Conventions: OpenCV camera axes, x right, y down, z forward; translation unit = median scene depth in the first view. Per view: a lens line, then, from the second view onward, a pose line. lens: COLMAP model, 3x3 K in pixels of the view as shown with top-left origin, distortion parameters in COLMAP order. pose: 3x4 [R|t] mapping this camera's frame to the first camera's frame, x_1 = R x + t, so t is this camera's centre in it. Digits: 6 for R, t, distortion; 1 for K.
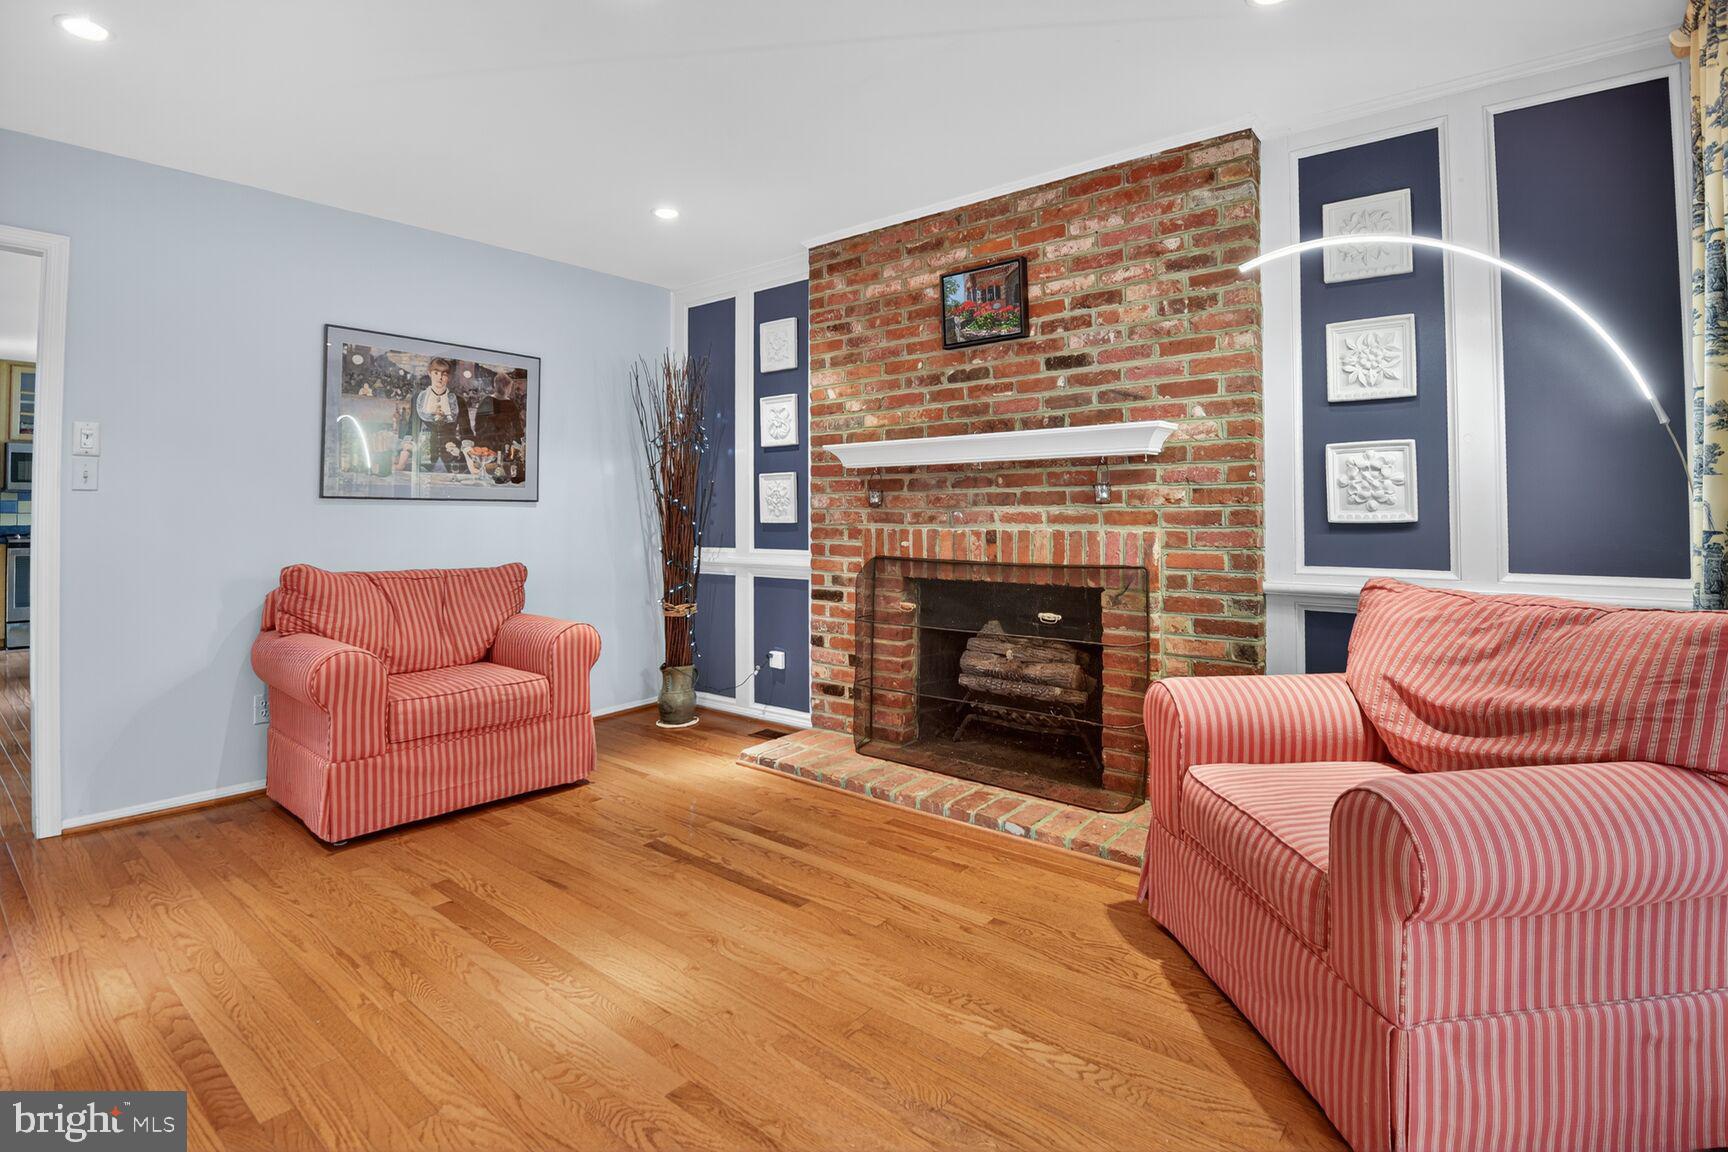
lens RADIAL K [[811.5, 0, 871.4], [0, 811.5, 541.3], [0, 0, 1]] dist [-0.002558, -0.020278]
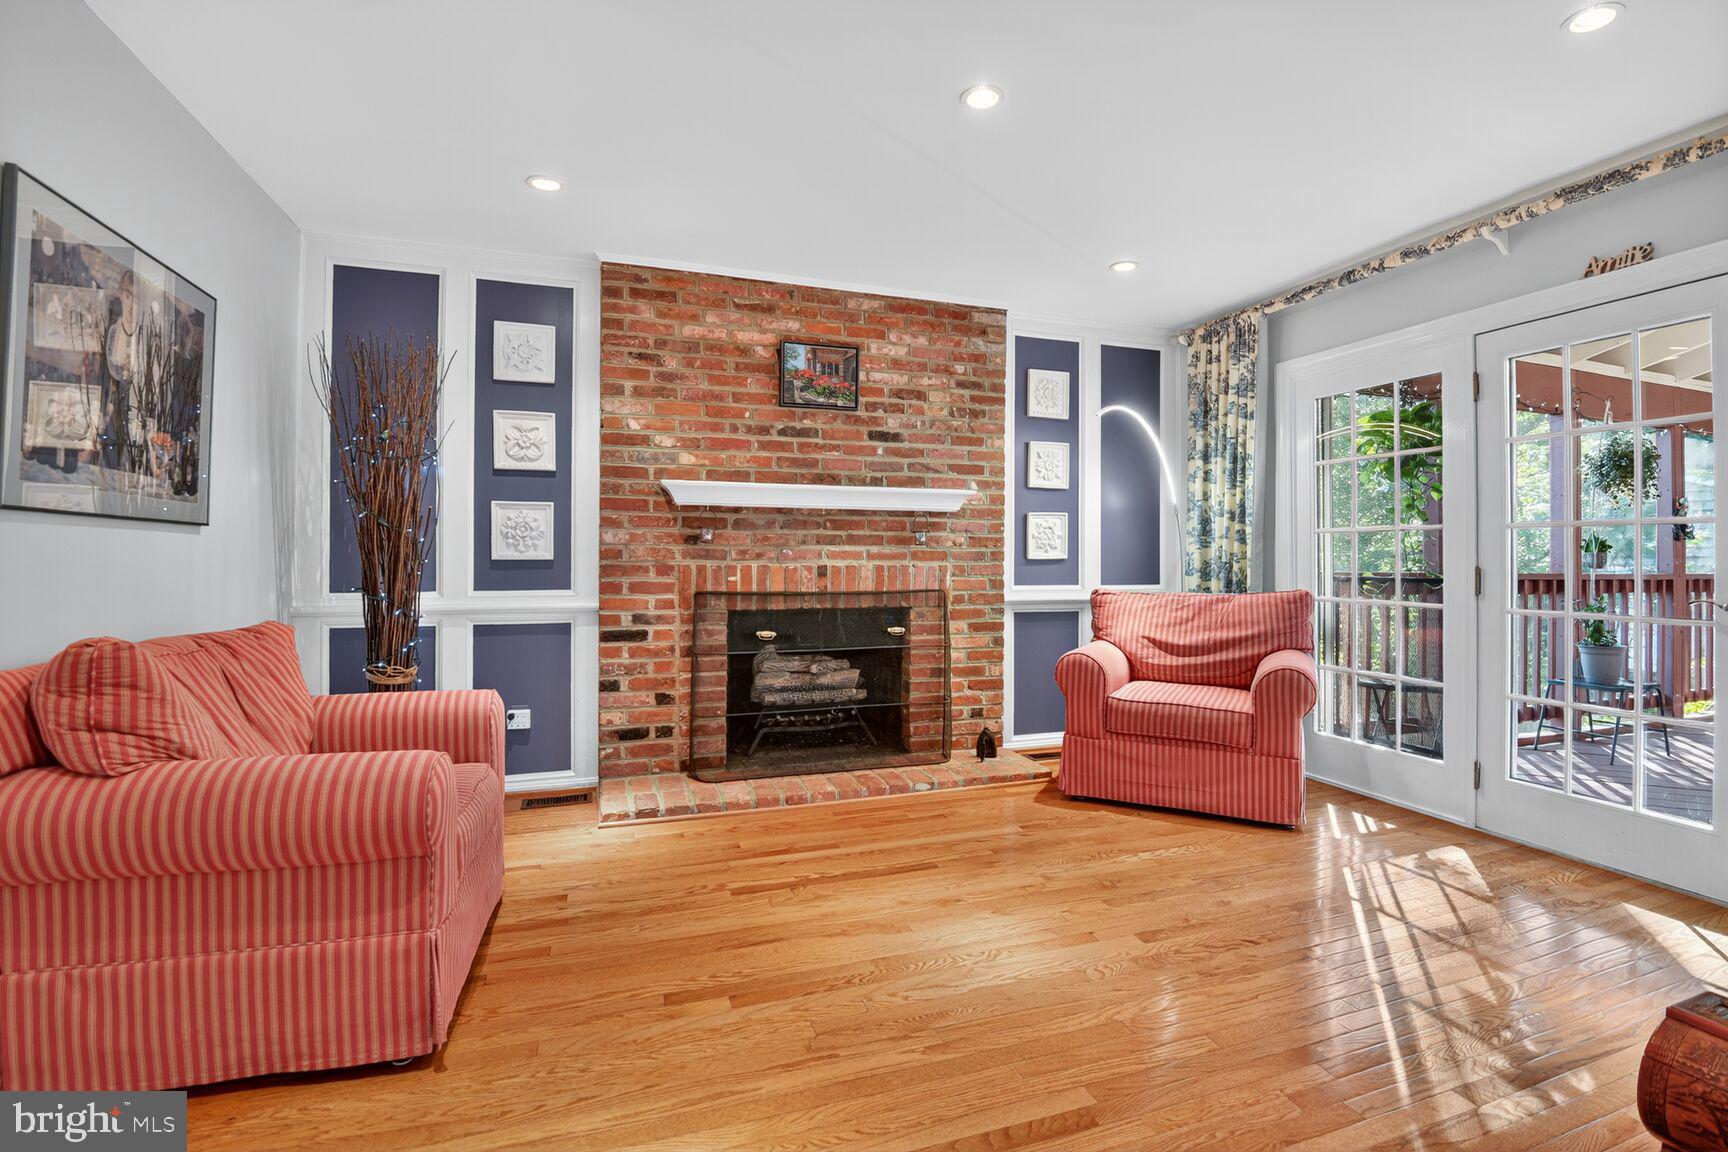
lens RADIAL K [[799.3, 0, 866.1], [0, 799.3, 590.5], [0, 0, 1]] dist [0.000959, -0.018074]
pose [[0.540617, -0.034985, 0.840541, -0.810723], [0.019184, 0.999388, 0.029258, -0.009902], [-0.841050, 0.000307, 0.540957, 0.304145]]
